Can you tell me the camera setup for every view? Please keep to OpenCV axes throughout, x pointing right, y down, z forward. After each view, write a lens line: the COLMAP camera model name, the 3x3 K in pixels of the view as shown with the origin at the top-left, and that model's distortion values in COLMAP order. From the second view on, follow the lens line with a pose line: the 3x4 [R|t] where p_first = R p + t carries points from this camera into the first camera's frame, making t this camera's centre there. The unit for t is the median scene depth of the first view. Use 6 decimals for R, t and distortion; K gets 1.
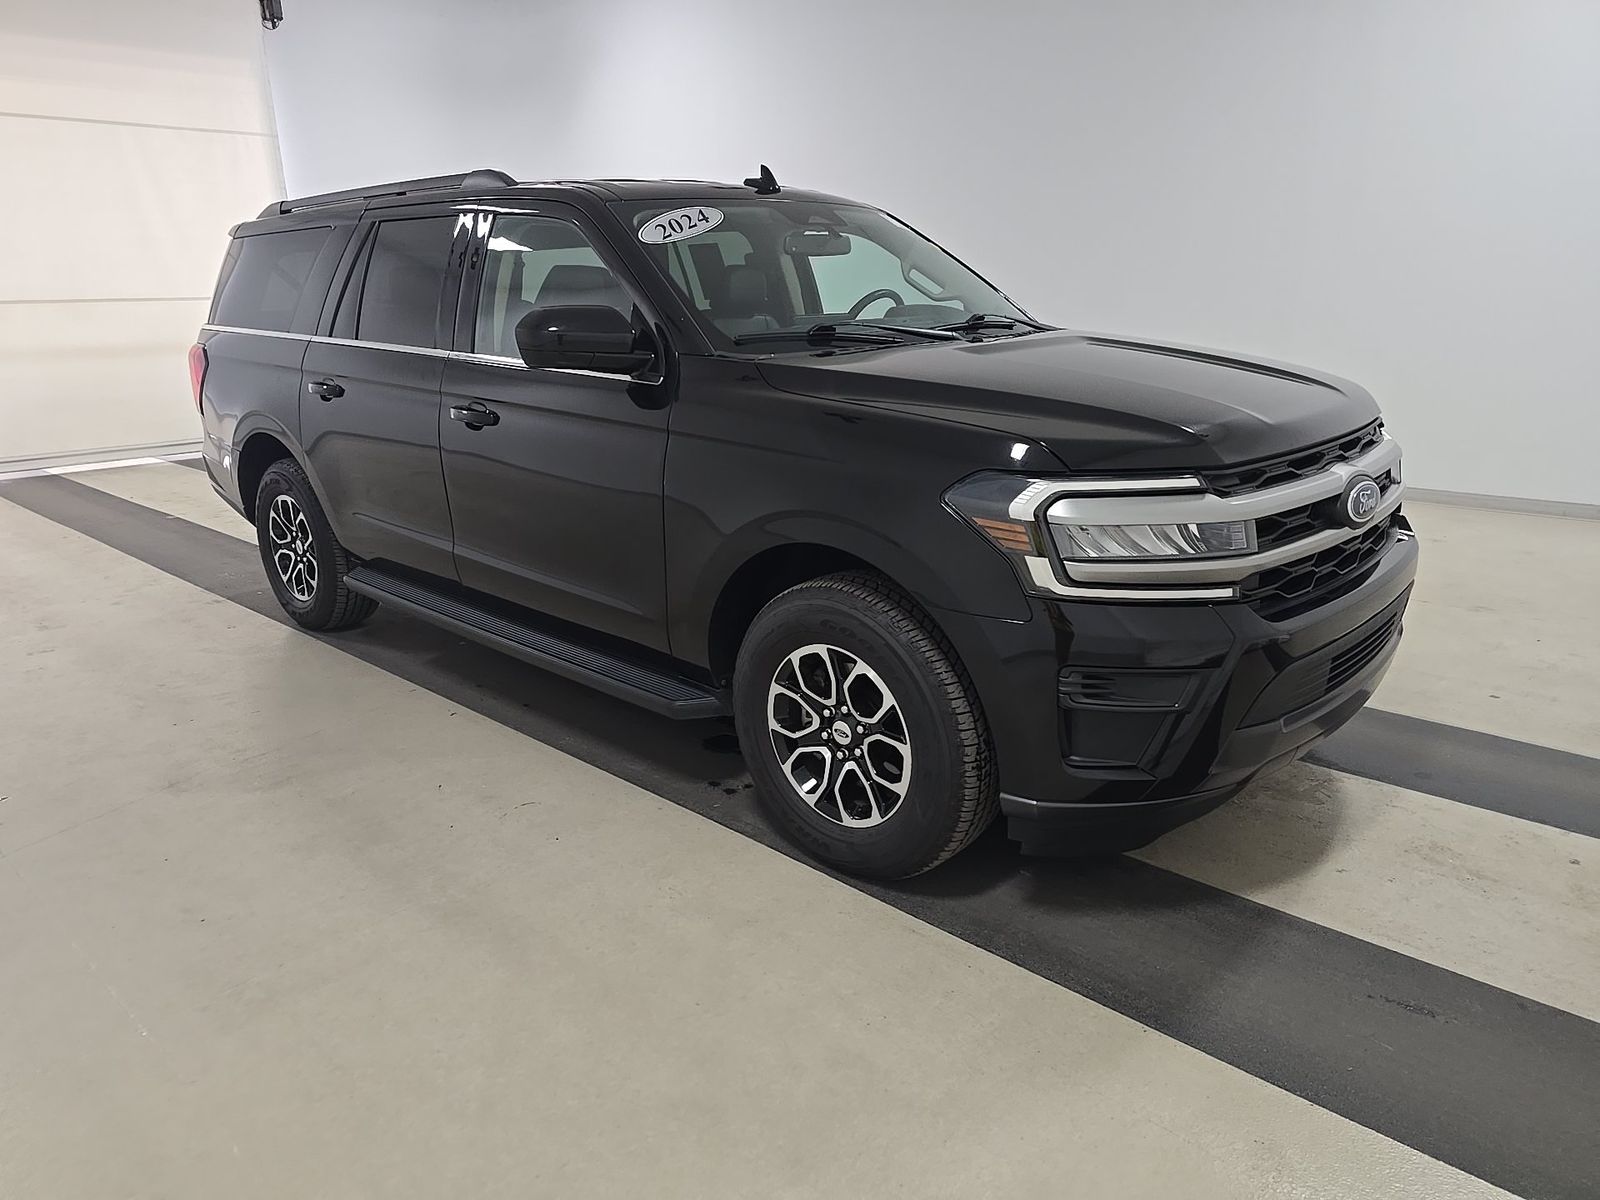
lens RADIAL K [[1076.6, 0, 800.0], [0, 1076.6, 600.0], [0, 0, 1]] dist [0.056678, -0.050959]
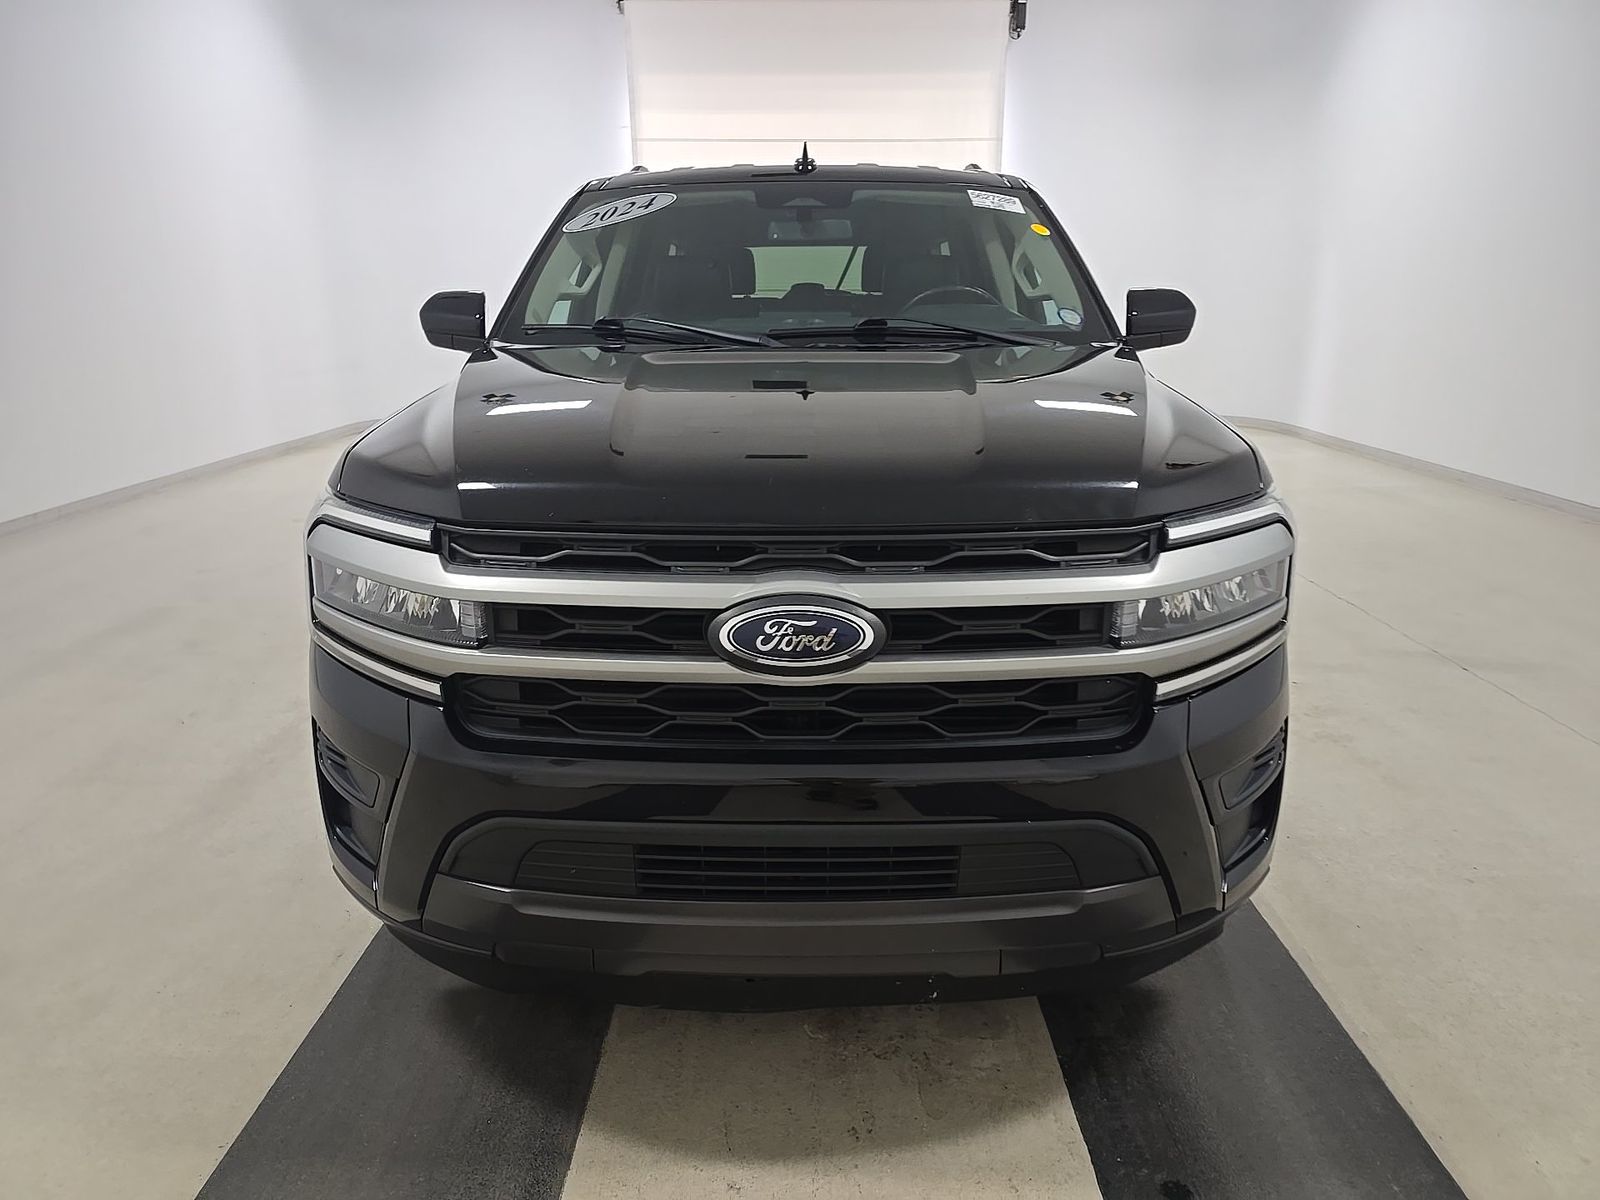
lens RADIAL K [[1076.6, 0, 800.0], [0, 1076.6, 600.0], [0, 0, 1]] dist [0.056678, -0.050959]
pose [[0.680129, 0.223853, -0.698079, 0.811638], [-0.221717, 0.970455, 0.095180, -0.146188], [0.698760, 0.090041, 0.709666, 0.483691]]
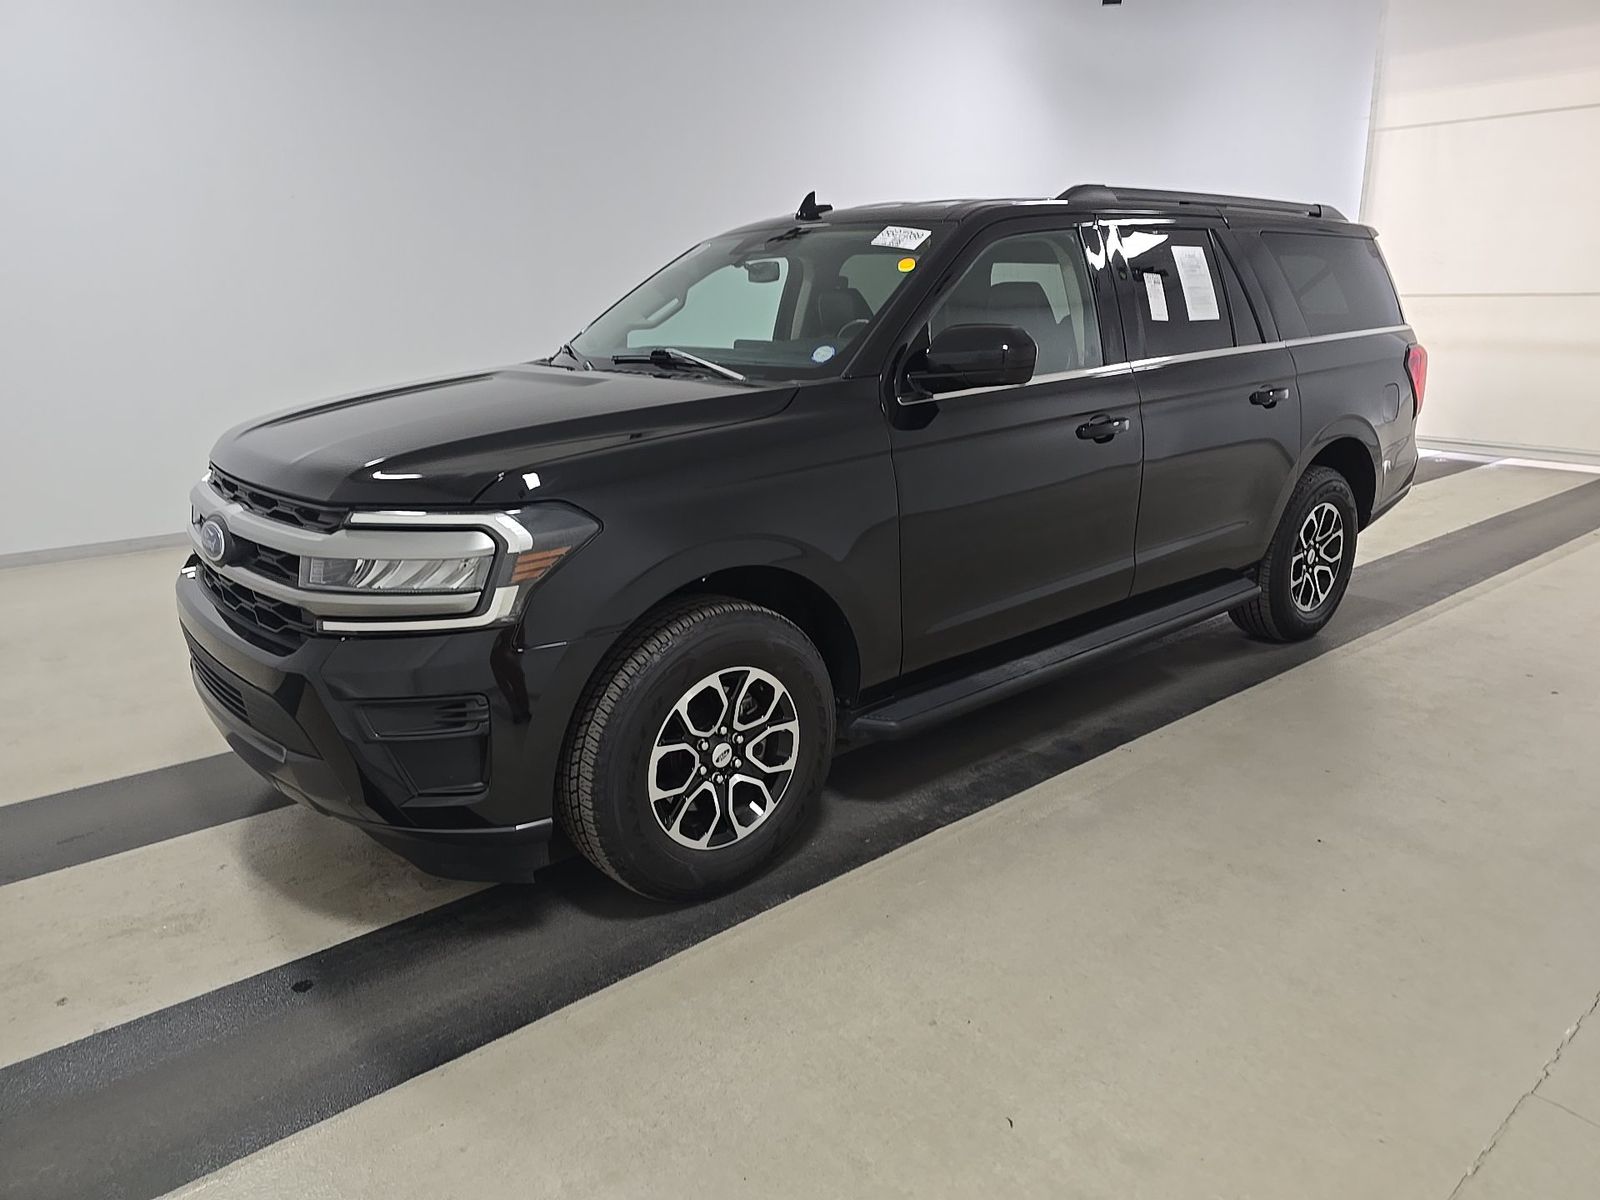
lens RADIAL K [[1076.6, 0, 800.0], [0, 1076.6, 600.0], [0, 0, 1]] dist [0.056678, -0.050959]
pose [[-0.114065, 0.288937, -0.950529, 1.257380], [-0.263938, 0.913577, 0.309378, -0.439531], [0.957771, 0.286169, -0.027946, 1.362518]]
